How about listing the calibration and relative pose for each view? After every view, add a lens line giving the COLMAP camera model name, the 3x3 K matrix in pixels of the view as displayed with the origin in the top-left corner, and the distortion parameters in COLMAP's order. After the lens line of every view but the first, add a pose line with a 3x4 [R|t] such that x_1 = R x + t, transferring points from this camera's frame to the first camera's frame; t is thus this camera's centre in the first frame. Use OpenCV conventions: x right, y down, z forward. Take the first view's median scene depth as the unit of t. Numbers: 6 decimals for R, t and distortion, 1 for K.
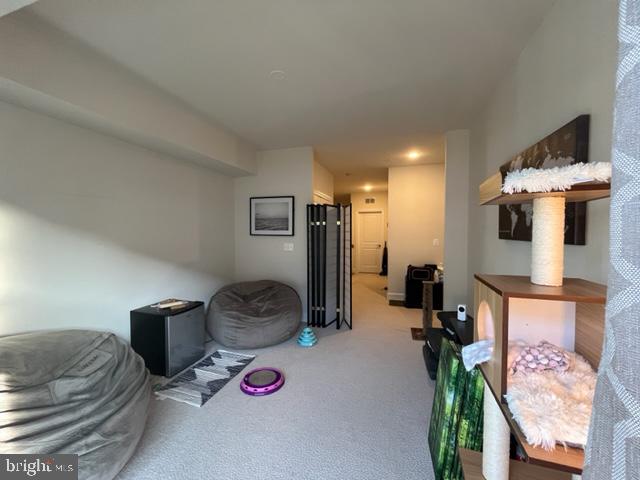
lens RADIAL K [[261.9, 0, 320.0], [0, 261.9, 240.0], [0, 0, 1]] dist [-0.001374, -0.000099]
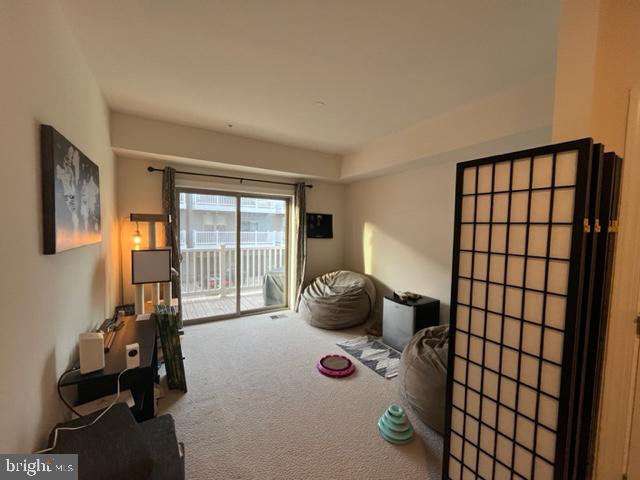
lens RADIAL K [[261.9, 0, 320.0], [0, 261.9, 240.0], [0, 0, 1]] dist [-0.001374, -0.000099]
pose [[-0.665525, 0.031791, -0.745699, 0.502349], [-0.045007, 0.995565, 0.082612, -0.077186], [0.745018, 0.088542, -0.661142, 1.254369]]
